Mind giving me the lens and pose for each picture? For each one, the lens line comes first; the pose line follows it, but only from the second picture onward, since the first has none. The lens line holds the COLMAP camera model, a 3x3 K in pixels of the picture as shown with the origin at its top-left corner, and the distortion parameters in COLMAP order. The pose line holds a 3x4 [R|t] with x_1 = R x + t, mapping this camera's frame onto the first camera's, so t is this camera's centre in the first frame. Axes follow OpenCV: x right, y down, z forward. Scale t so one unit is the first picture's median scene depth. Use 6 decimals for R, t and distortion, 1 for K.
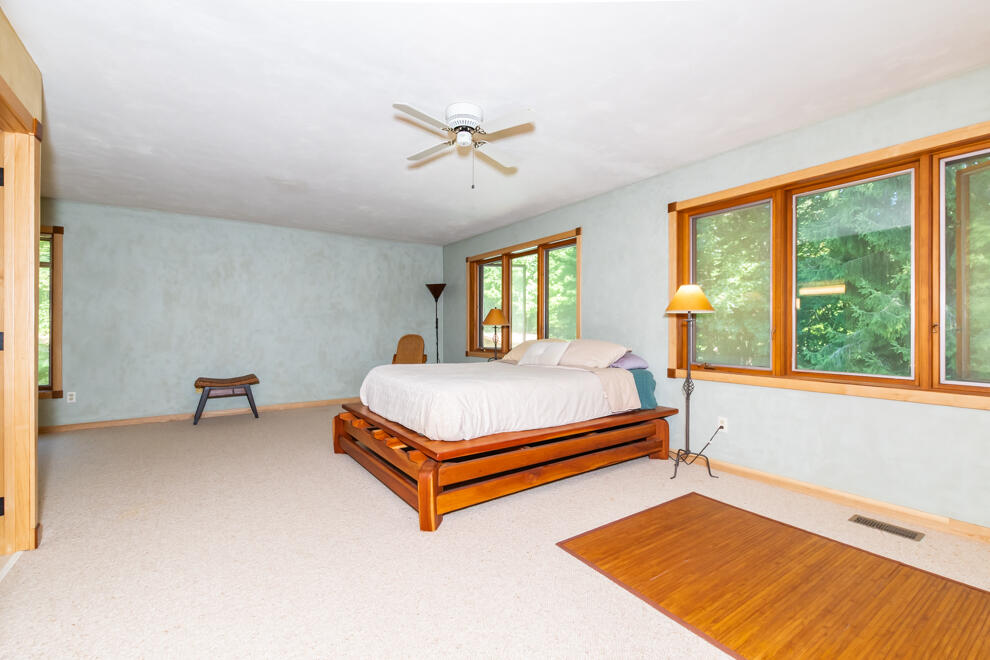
lens RADIAL K [[427.6, 0, 493.5], [0, 427.6, 332.6], [0, 0, 1]] dist [0.000900, -0.000442]
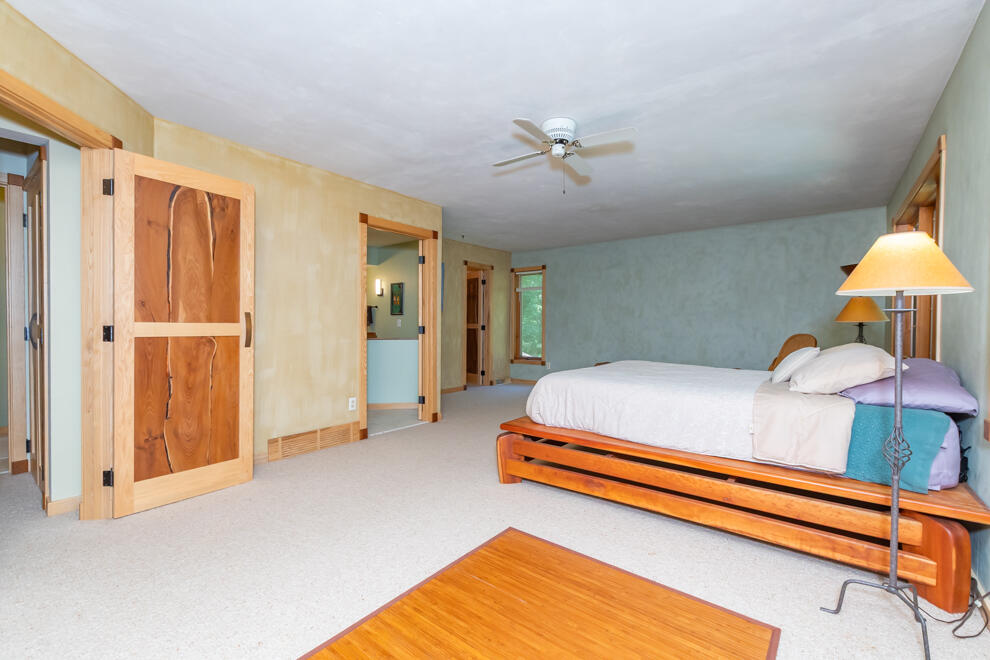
lens RADIAL K [[427.6, 0, 493.5], [0, 427.6, 332.6], [0, 0, 1]] dist [0.000900, -0.000442]
pose [[0.287415, 0.019700, -0.957604, 0.857427], [-0.014657, 0.999762, 0.016169, -0.005173], [0.957694, 0.009388, 0.287635, 0.486235]]
